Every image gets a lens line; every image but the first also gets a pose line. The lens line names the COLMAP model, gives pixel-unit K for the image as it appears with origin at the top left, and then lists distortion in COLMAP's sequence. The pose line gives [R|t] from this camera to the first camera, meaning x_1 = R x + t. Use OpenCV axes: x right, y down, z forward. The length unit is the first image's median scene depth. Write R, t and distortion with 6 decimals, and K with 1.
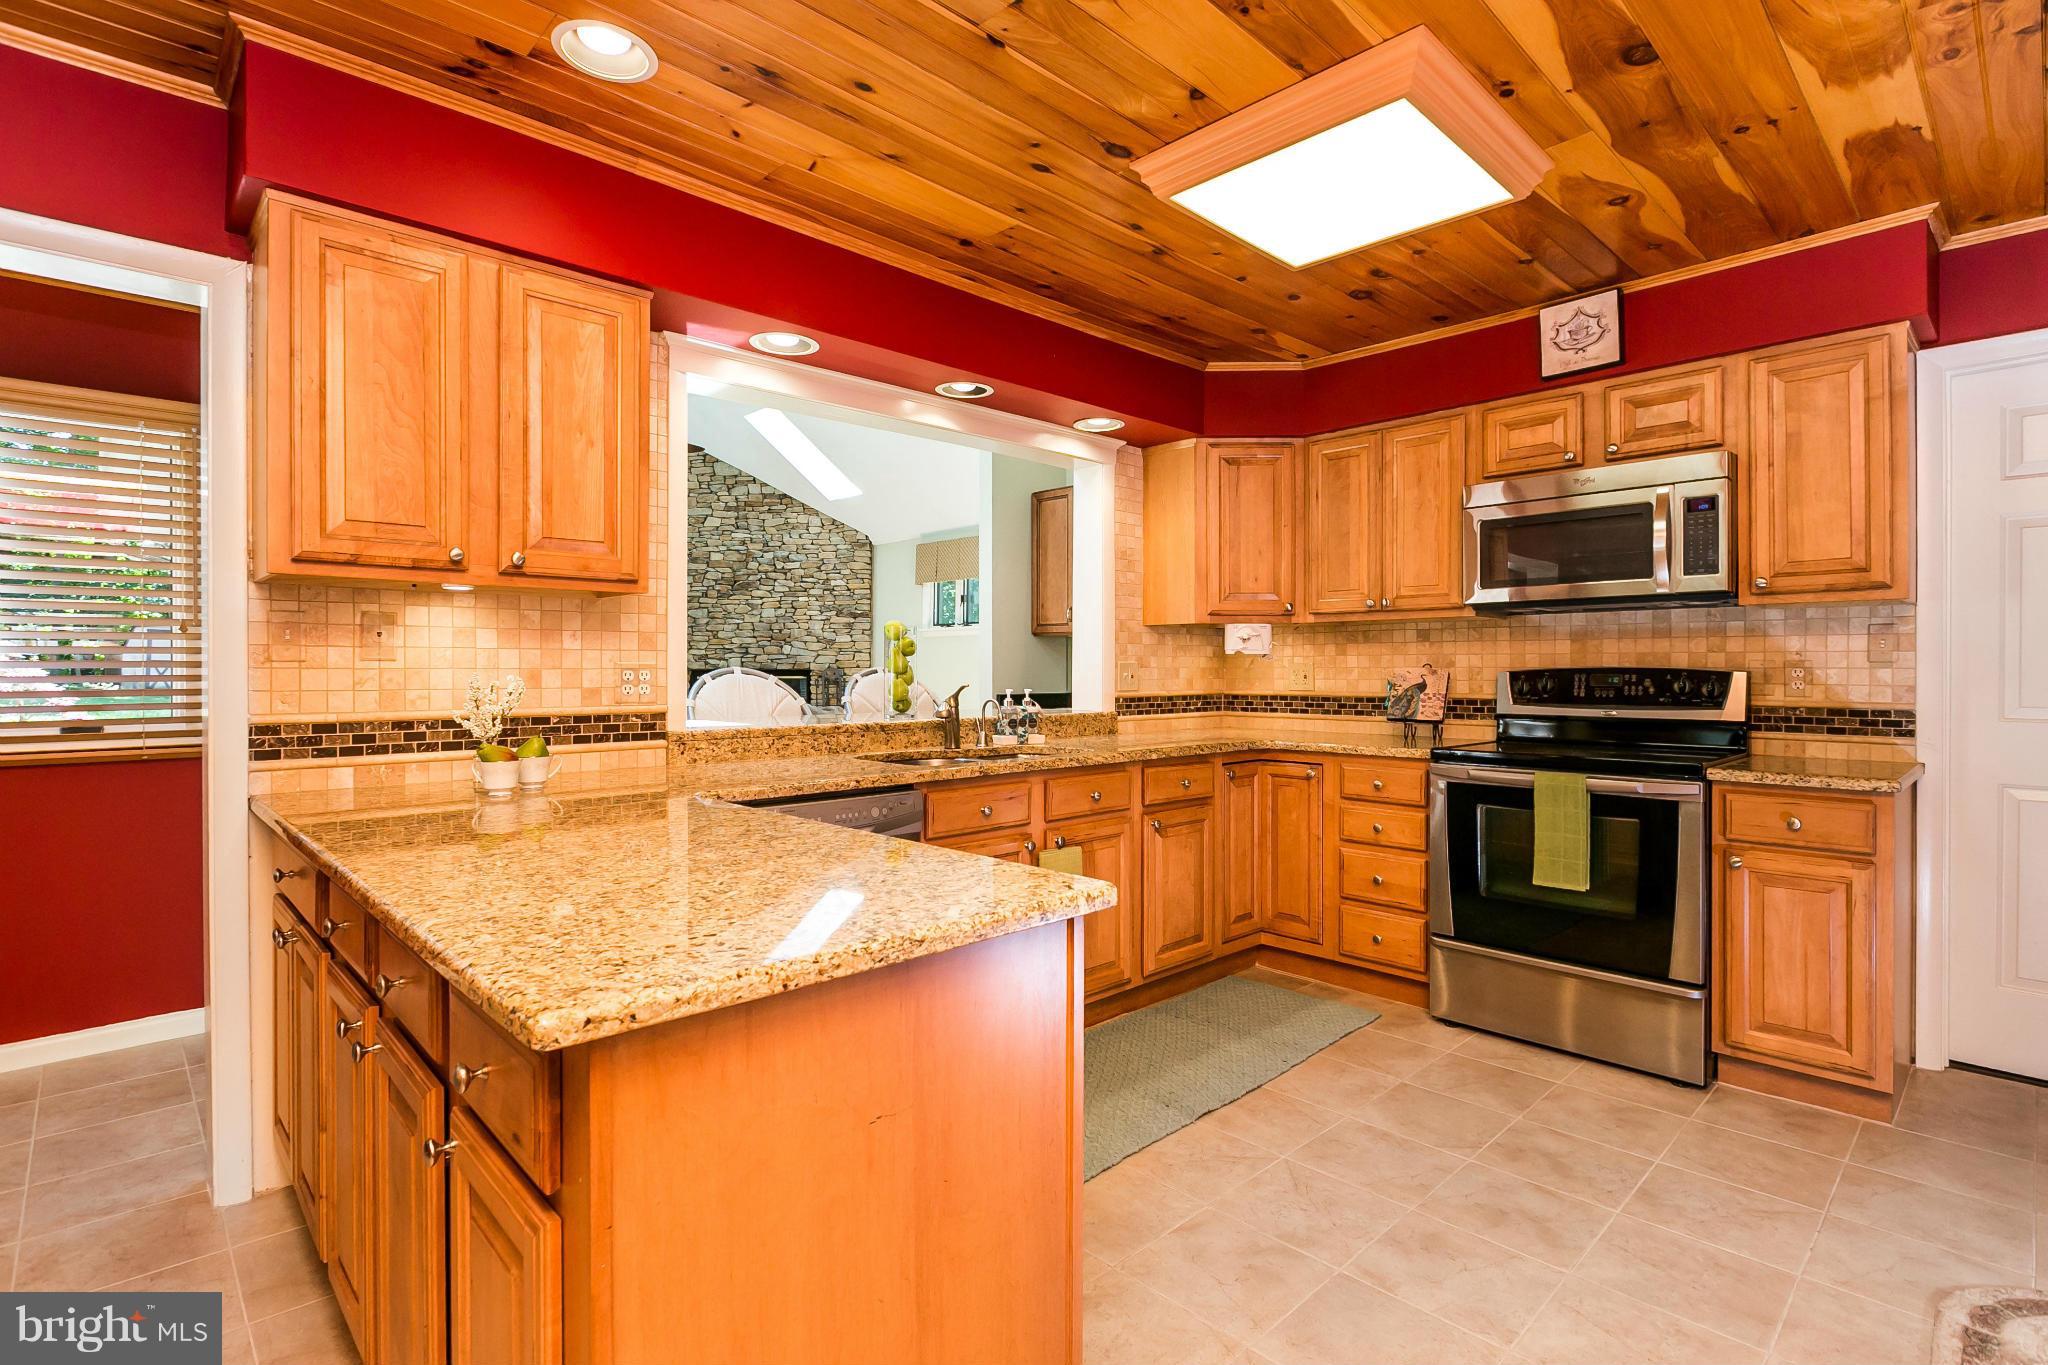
lens RADIAL K [[942.9, 0, 1009.4], [0, 942.9, 668.8], [0, 0, 1]] dist [-0.000640, -0.001493]
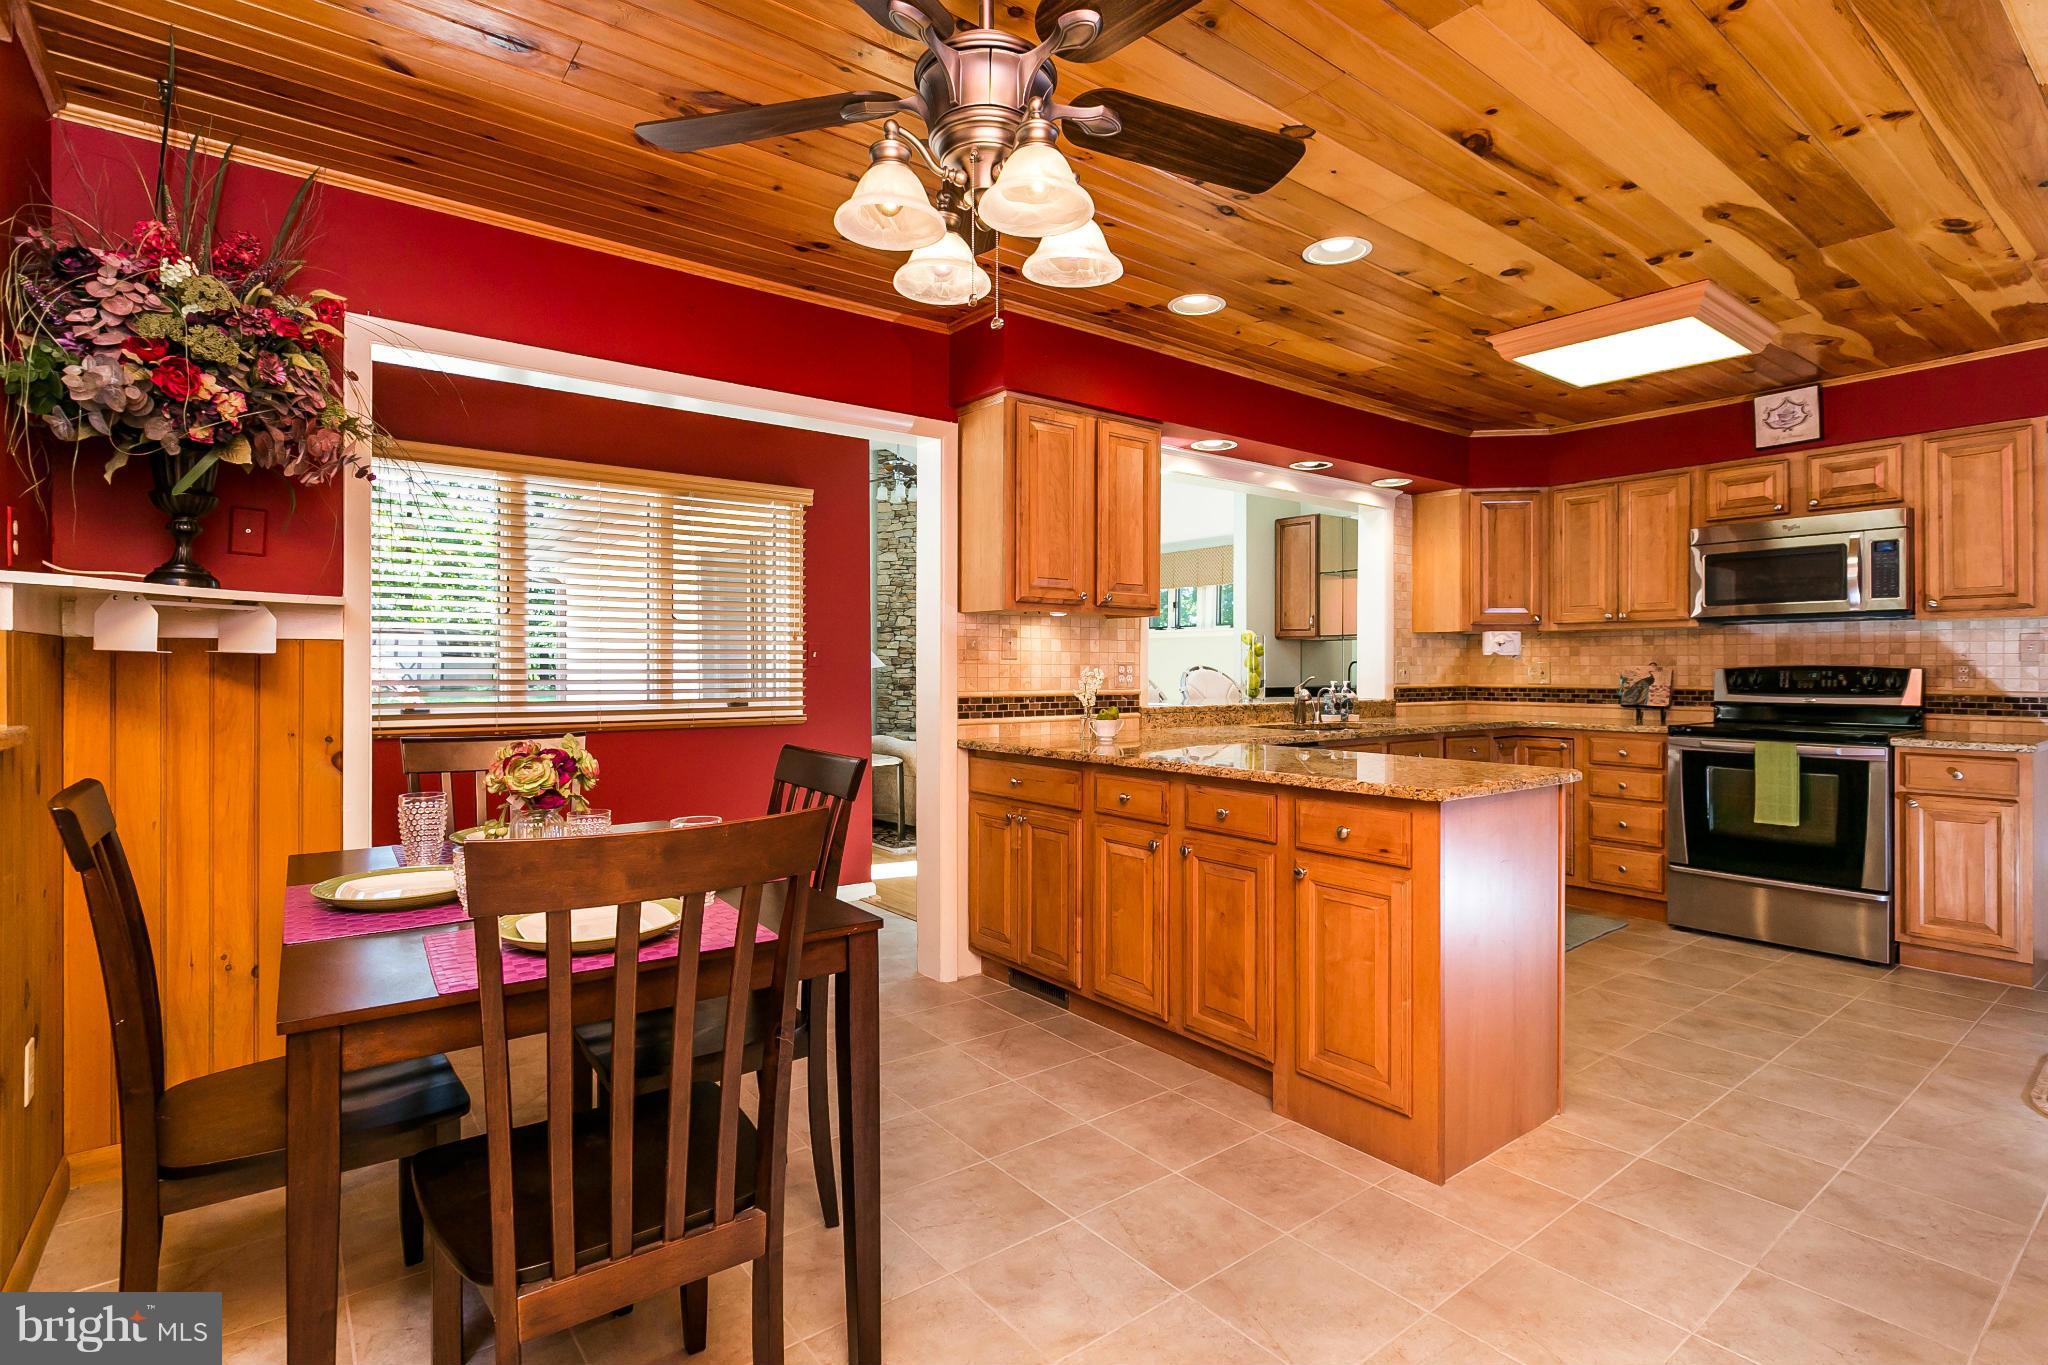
lens RADIAL K [[942.9, 0, 1031.6], [0, 942.9, 663.2], [0, 0, 1]] dist [-0.000640, -0.001493]
pose [[0.995239, 0.001702, -0.097453, -0.352747], [-0.002170, 0.999987, -0.004699, 0.004035], [0.097443, 0.004888, 0.995229, -0.462648]]
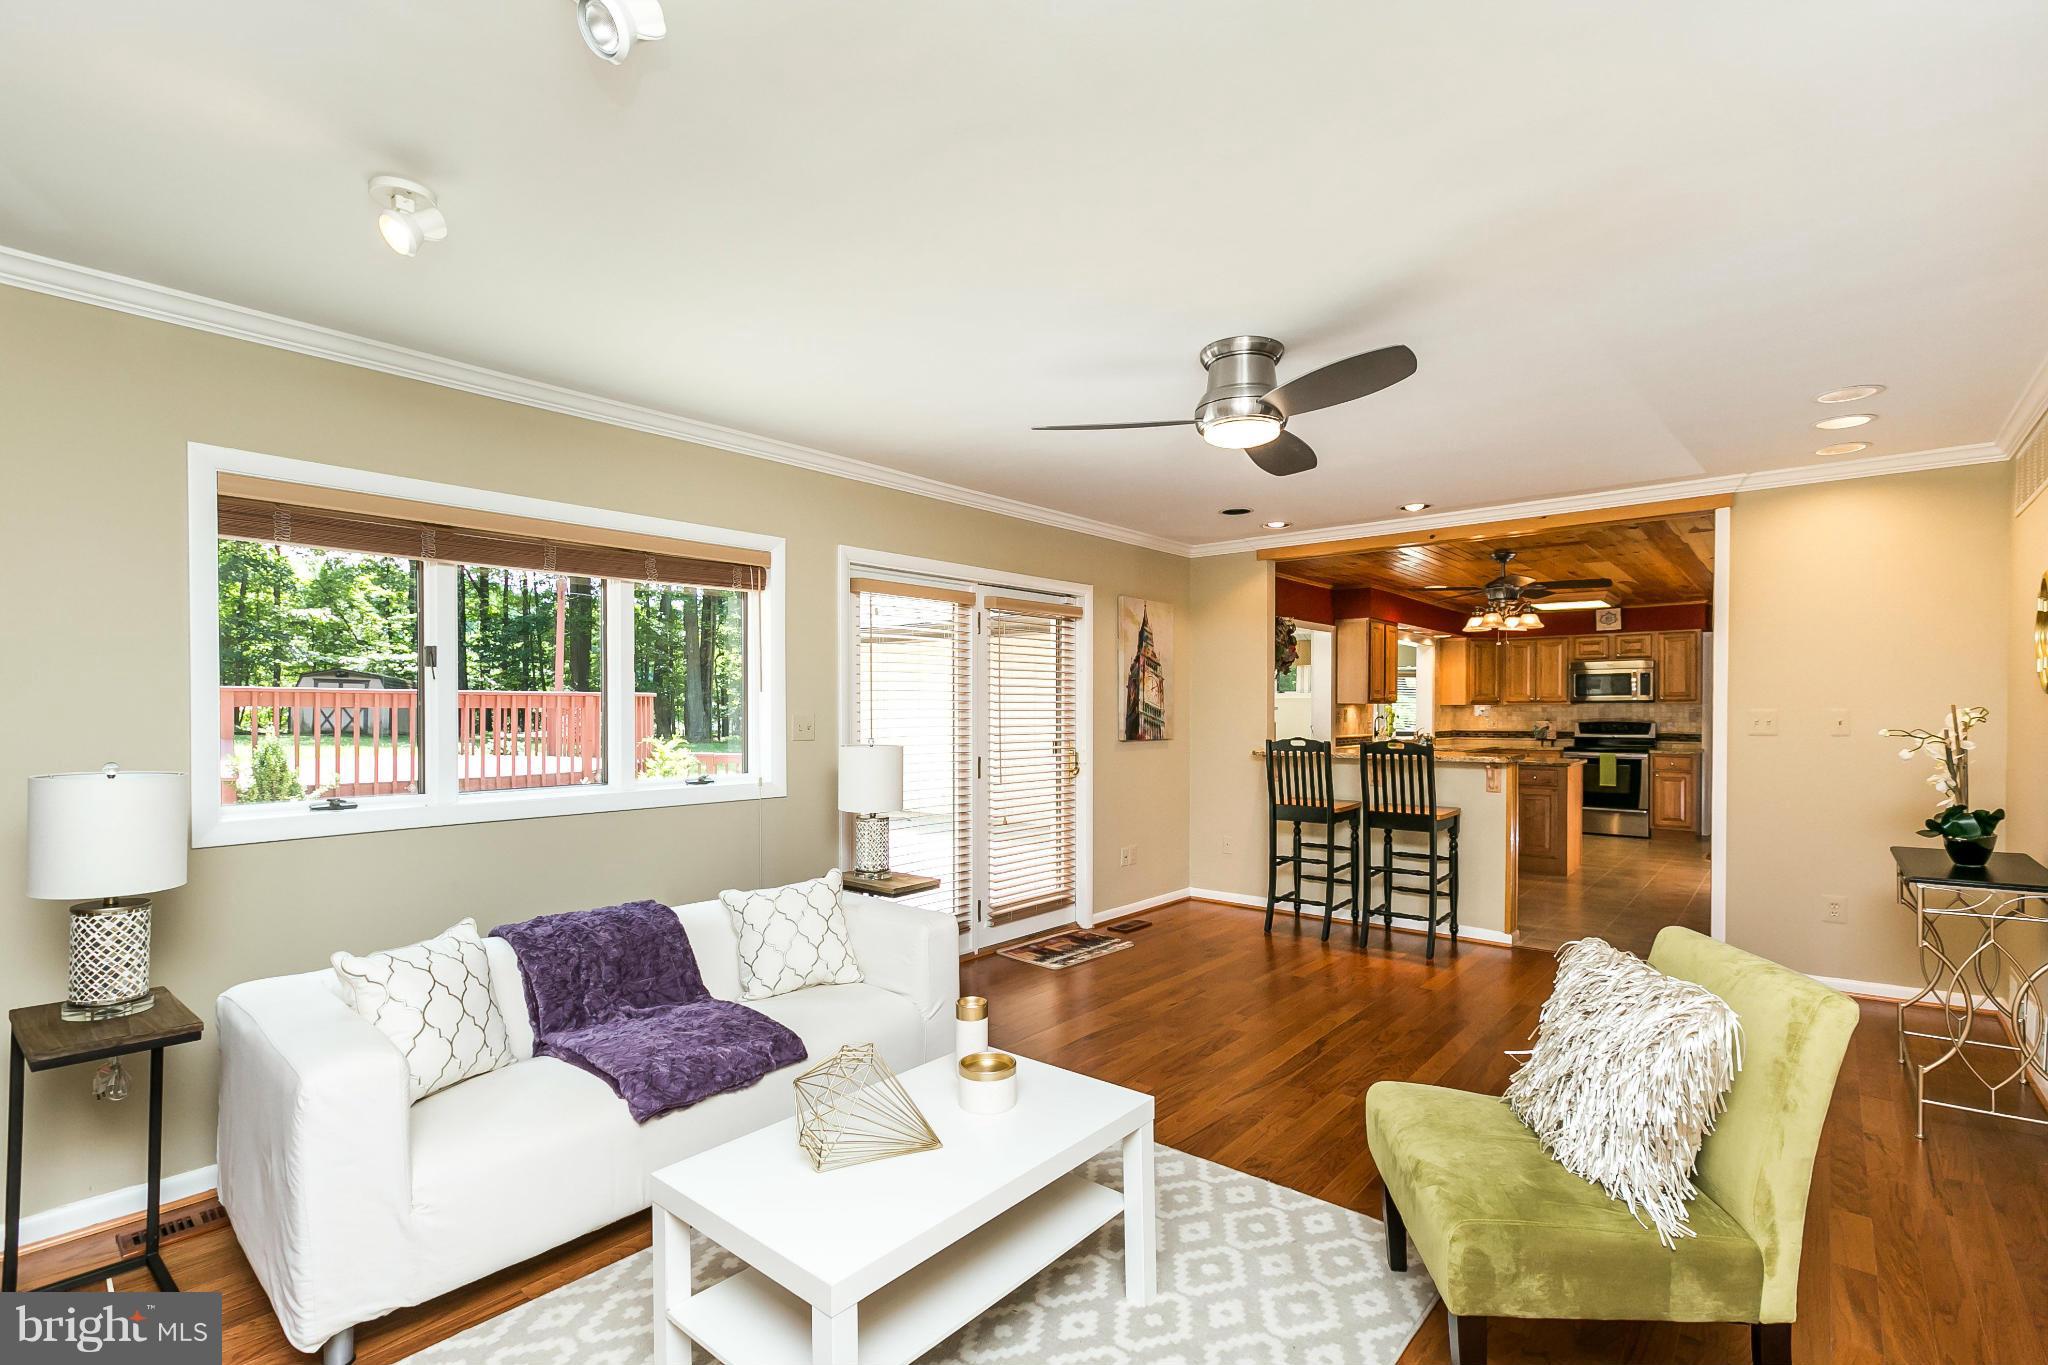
lens RADIAL K [[942.9, 0, 1007.6], [0, 942.9, 717.3], [0, 0, 1]] dist [-0.000640, -0.001493]
pose [[0.993983, -0.006501, 0.109341, -1.907099], [0.004970, 0.999886, 0.014268, -0.077891], [-0.109421, -0.013638, 0.993902, -2.111509]]
